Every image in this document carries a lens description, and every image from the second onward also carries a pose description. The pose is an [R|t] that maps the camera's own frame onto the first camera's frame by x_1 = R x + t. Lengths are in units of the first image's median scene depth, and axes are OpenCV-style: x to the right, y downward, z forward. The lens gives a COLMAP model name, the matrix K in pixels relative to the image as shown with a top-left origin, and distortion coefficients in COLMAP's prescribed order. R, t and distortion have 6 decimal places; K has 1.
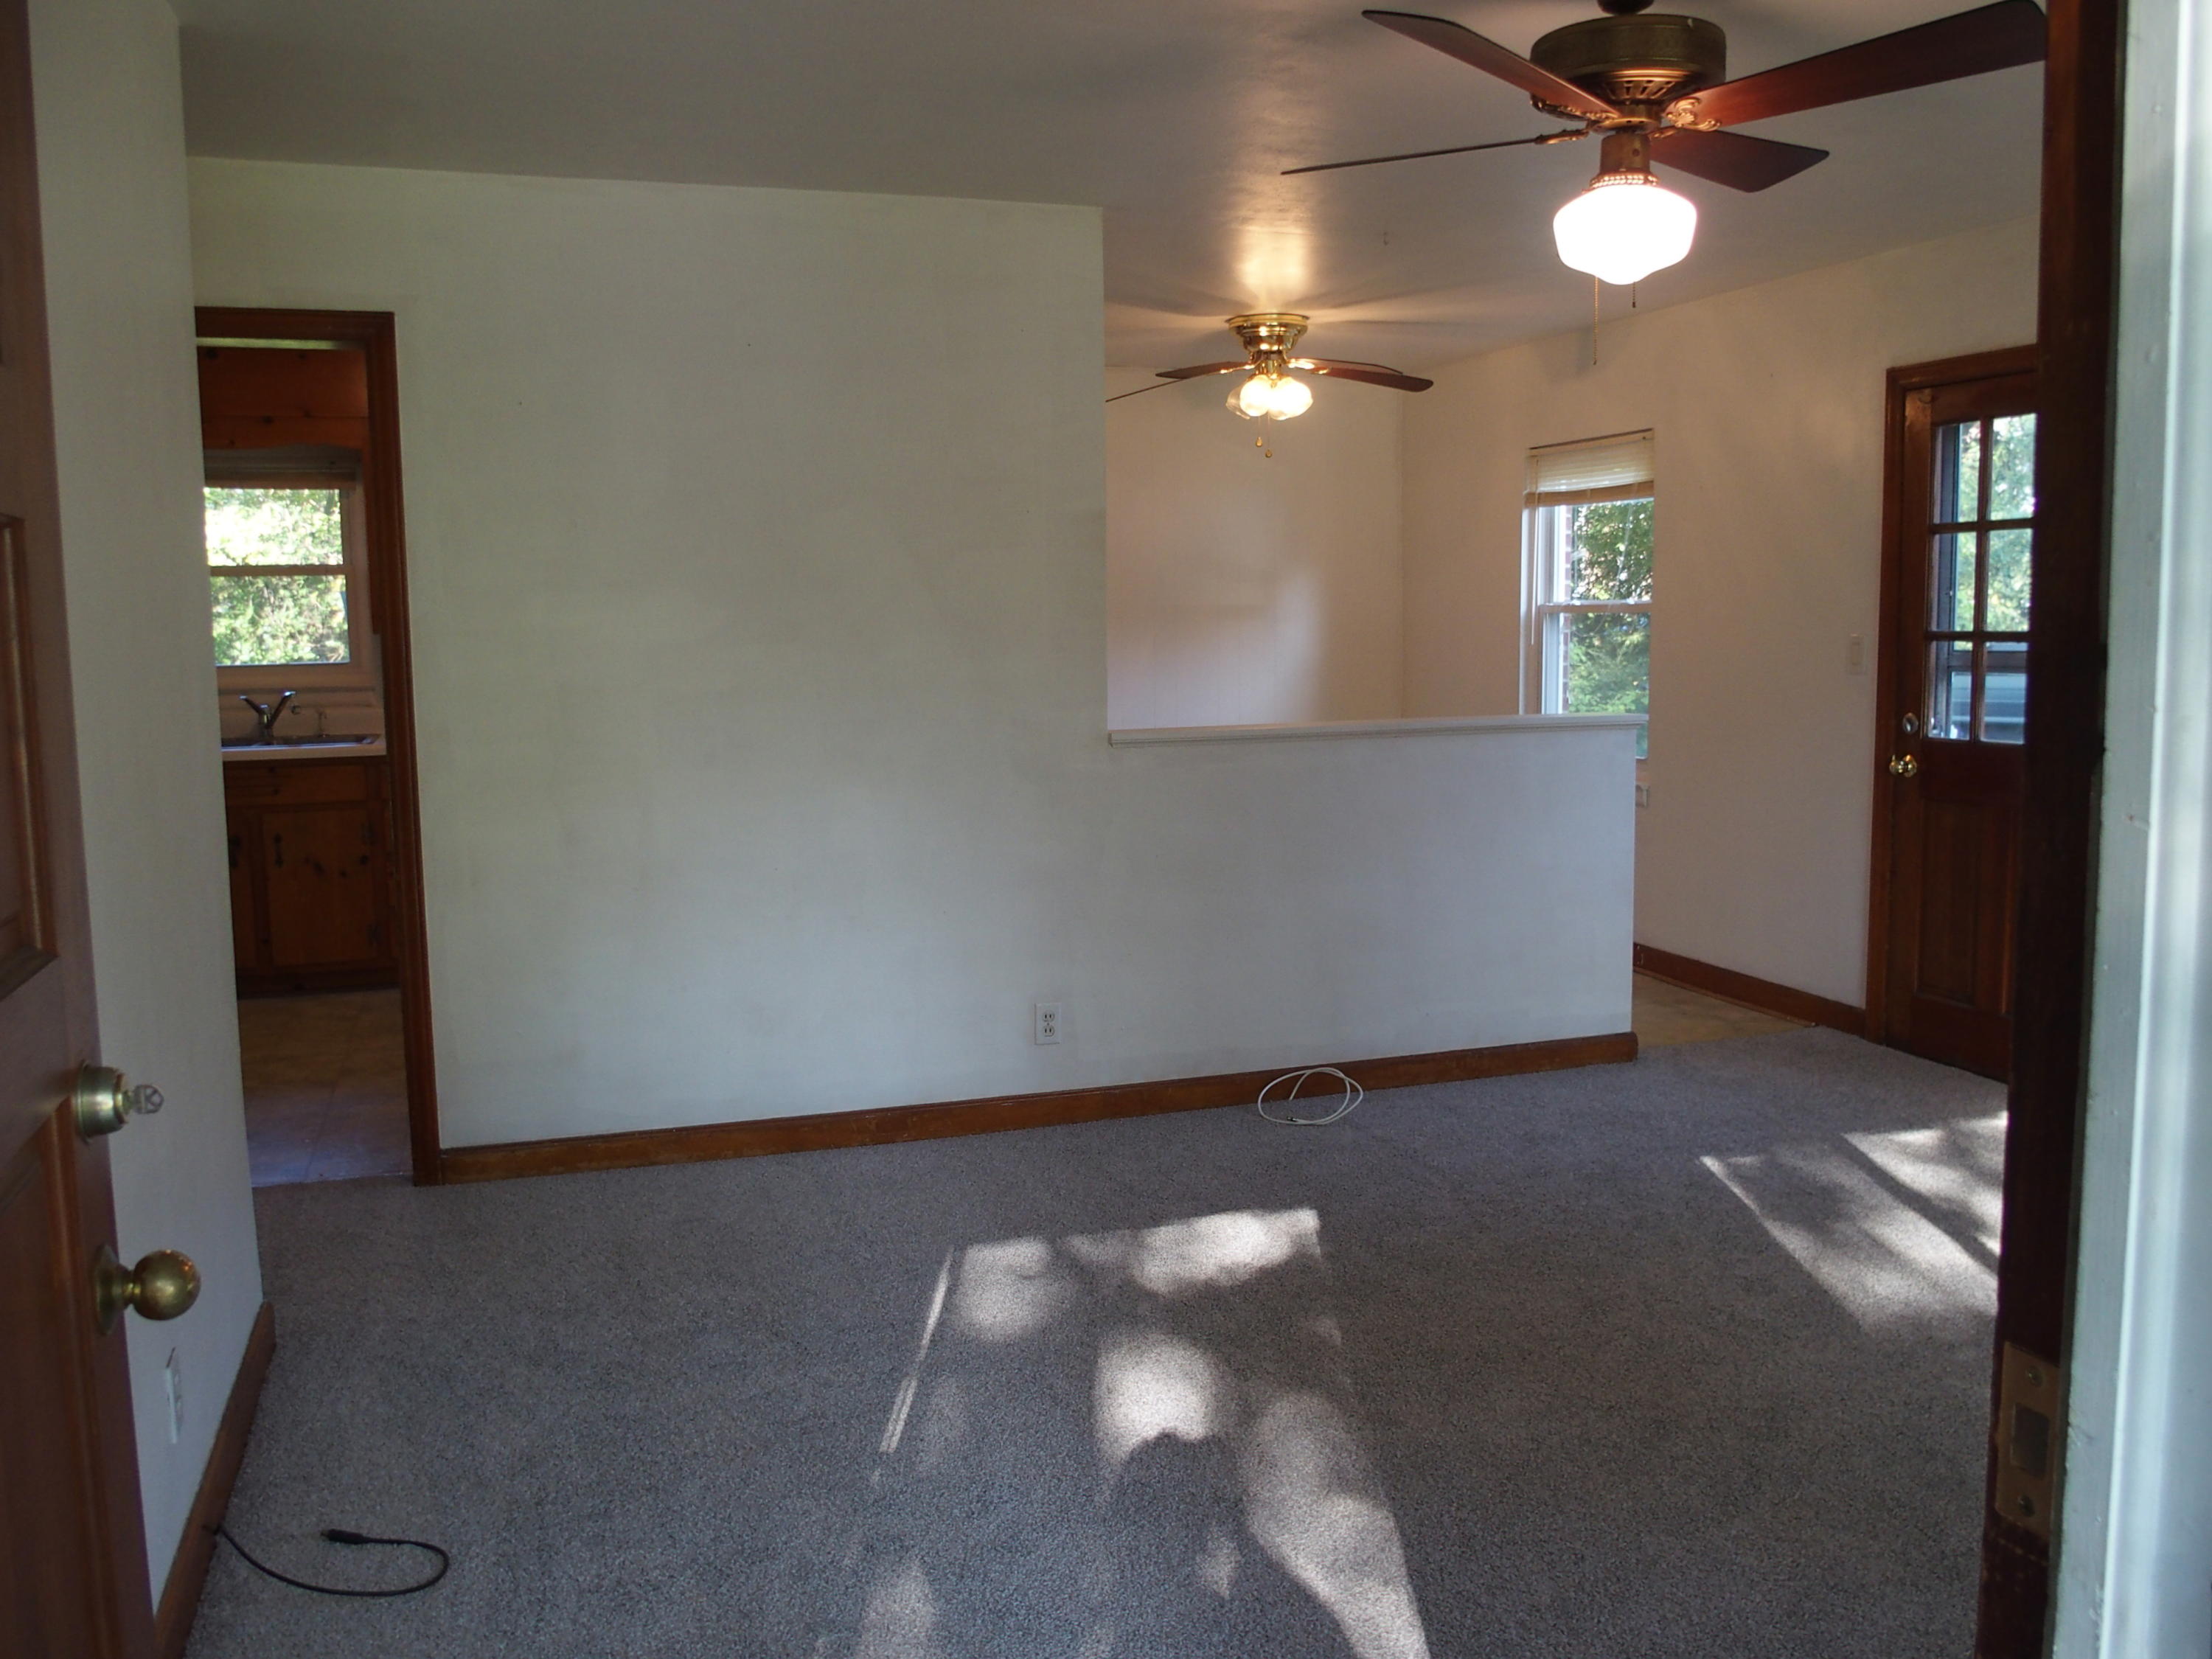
lens RADIAL K [[1890.2, 0, 1106.0], [0, 1890.2, 829.5], [0, 0, 1]] dist [-0.000087, 0.003219]
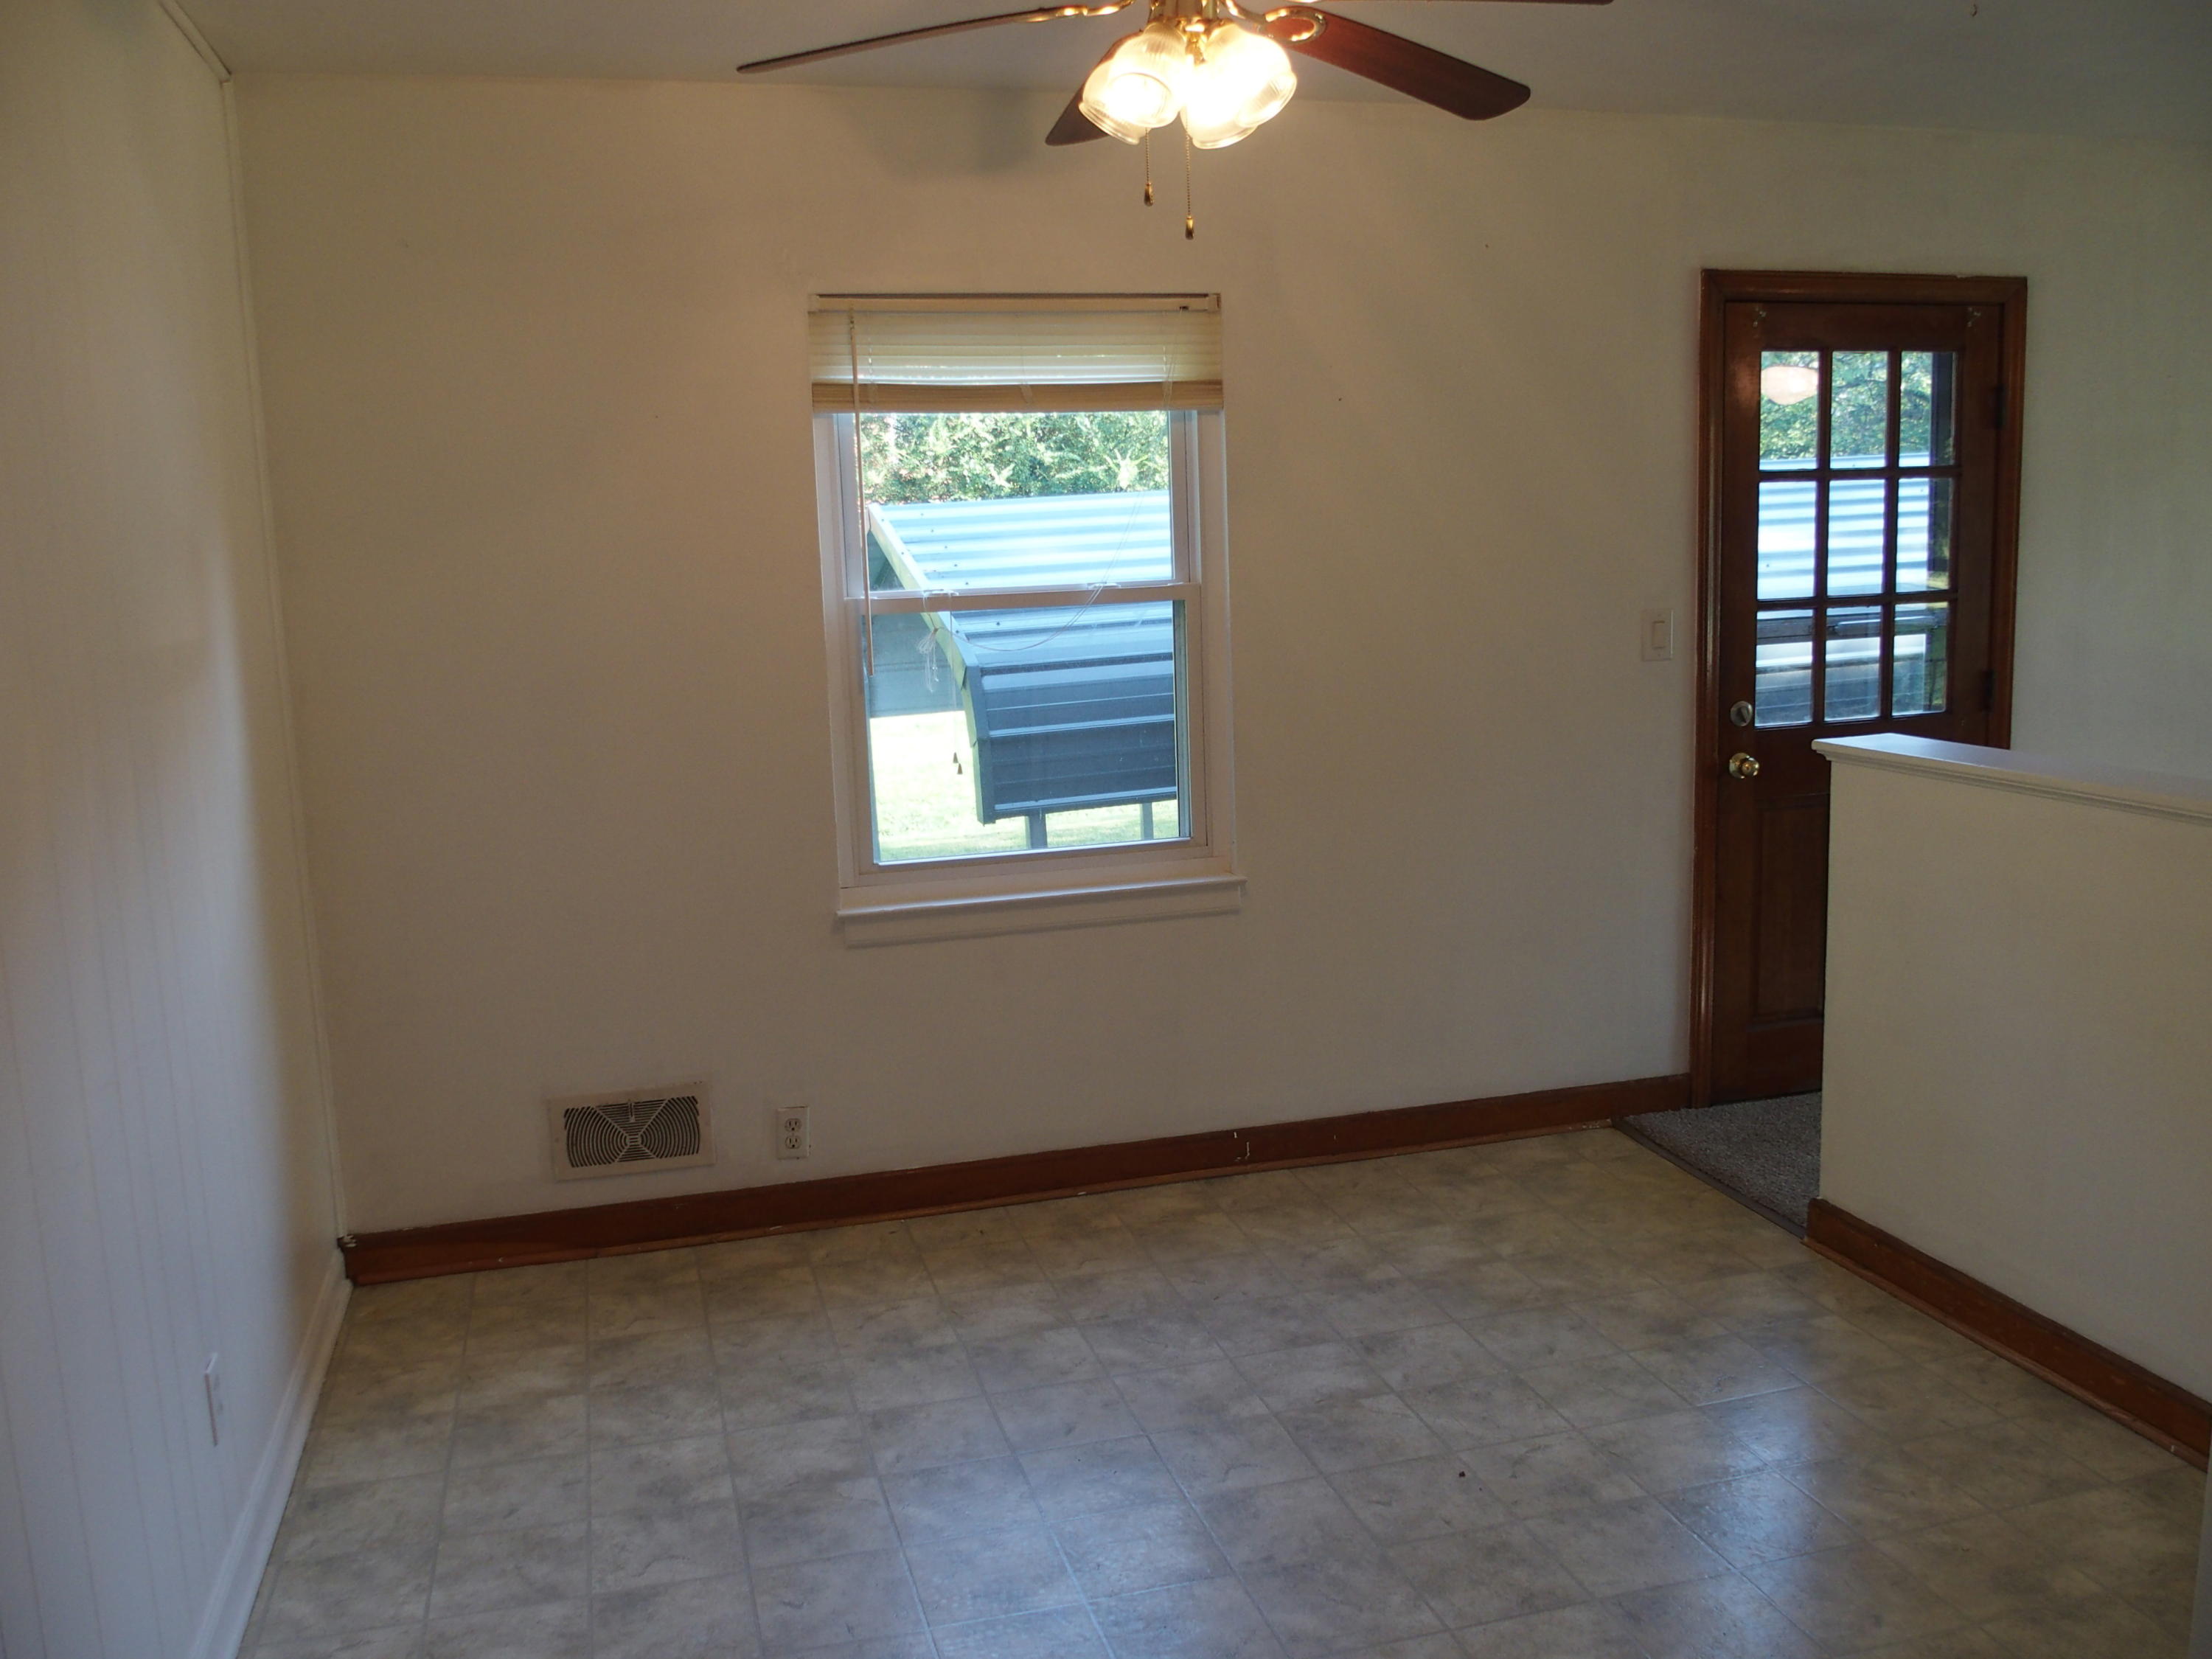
lens RADIAL K [[1890.2, 0, 1106.0], [0, 1890.2, 829.5], [0, 0, 1]] dist [-0.000087, 0.003219]
pose [[0.005048, -0.144364, 0.989512, -0.378313], [0.149333, 0.978537, 0.142001, -0.156320], [-0.988774, 0.147050, 0.026498, 1.195711]]
